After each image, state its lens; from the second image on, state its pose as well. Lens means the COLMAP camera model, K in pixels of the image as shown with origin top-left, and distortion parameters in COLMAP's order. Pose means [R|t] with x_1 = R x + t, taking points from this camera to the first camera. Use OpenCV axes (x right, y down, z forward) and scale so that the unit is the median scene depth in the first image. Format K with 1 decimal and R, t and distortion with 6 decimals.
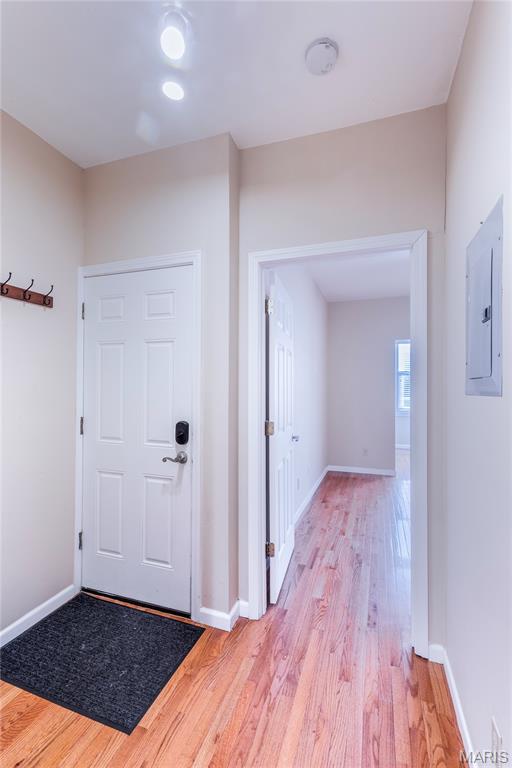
lens RADIAL K [[346.1, 0, 254.8], [0, 346.1, 384.0], [0, 0, 1]] dist [0.000850, 0.000502]
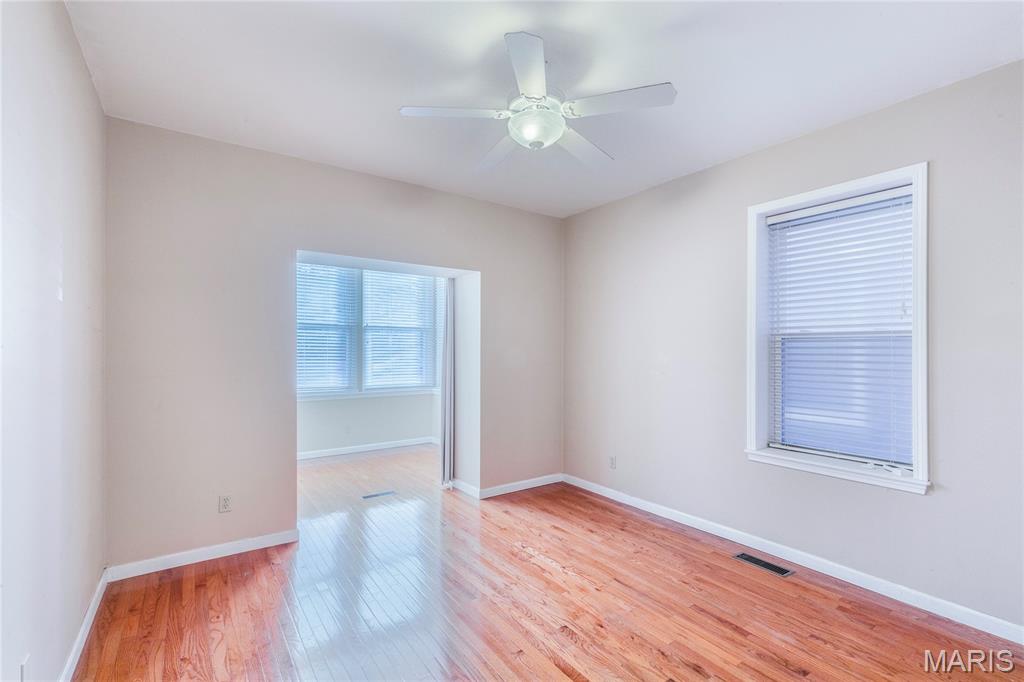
lens RADIAL K [[461.5, 0, 518.2], [0, 461.5, 345.6], [0, 0, 1]] dist [0.000850, 0.000502]
pose [[0.580983, 0.002719, 0.813911, 0.073306], [0.000215, 0.999994, -0.003494, 0.003775], [-0.813916, 0.002205, 0.580979, 0.411094]]
